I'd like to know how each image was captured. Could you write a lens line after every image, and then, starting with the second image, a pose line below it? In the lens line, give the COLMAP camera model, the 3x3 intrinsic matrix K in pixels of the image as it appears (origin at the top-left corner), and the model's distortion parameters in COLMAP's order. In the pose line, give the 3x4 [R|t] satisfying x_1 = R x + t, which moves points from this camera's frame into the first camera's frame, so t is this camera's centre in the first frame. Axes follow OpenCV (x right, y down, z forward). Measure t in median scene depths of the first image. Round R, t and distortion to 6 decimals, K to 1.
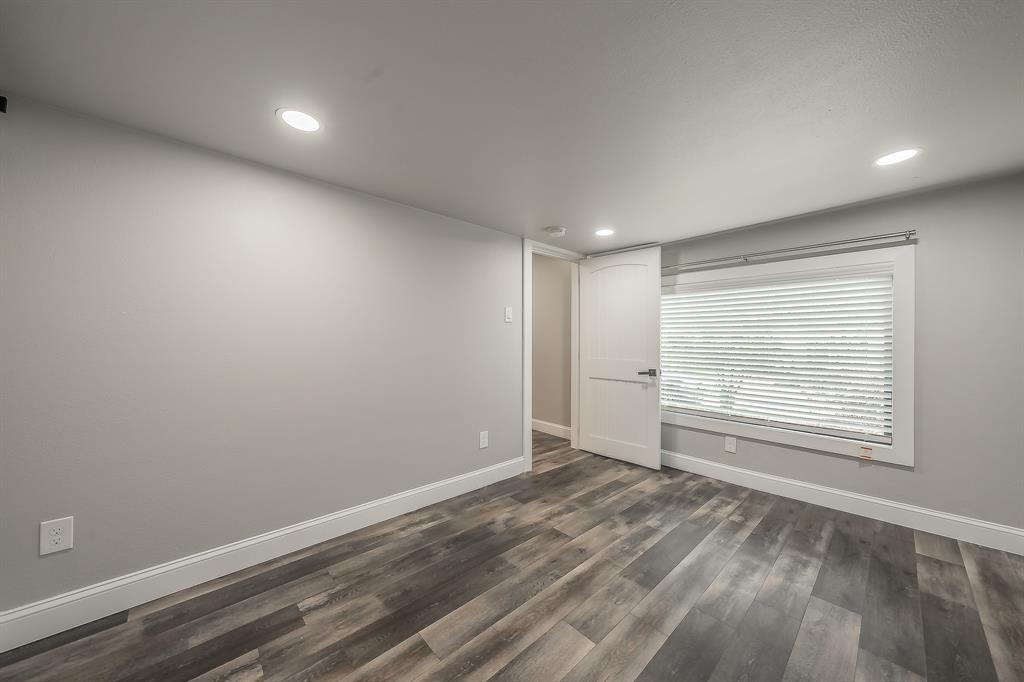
lens RADIAL K [[361.3, 0, 504.8], [0, 361.3, 338.2], [0, 0, 1]] dist [-0.000704, 0.000012]
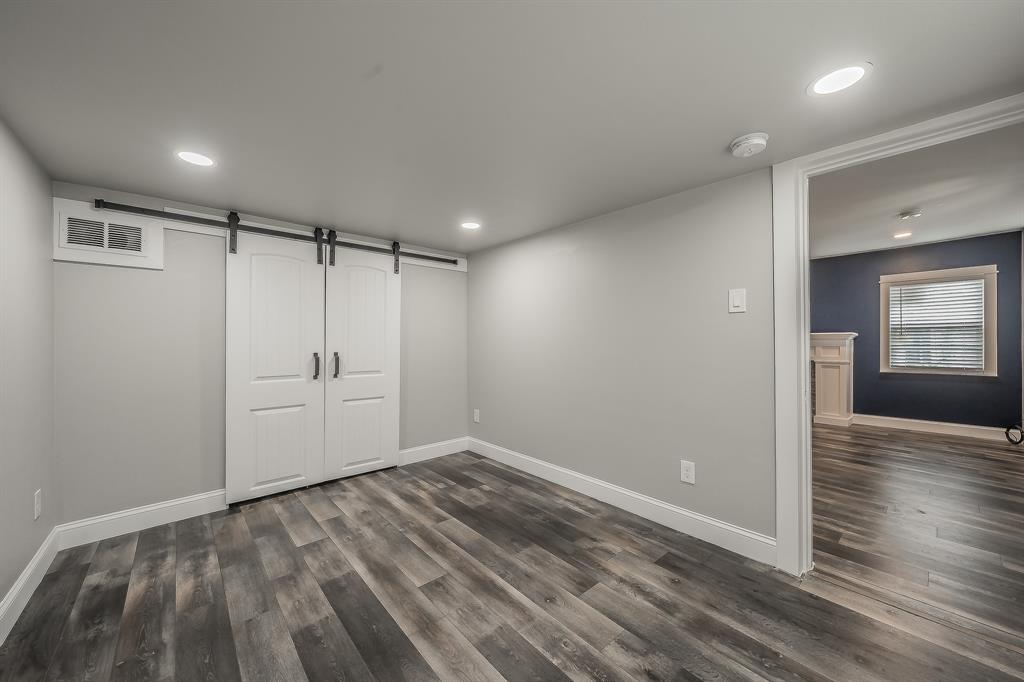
lens RADIAL K [[374.6, 0, 512.9], [0, 374.6, 351.5], [0, 0, 1]] dist [-0.000056, 0.000036]
pose [[-0.007635, 0.024278, -0.999676, 1.010233], [0.000357, 0.999705, 0.024276, 0.011843], [0.999971, -0.000171, -0.007641, 0.896261]]
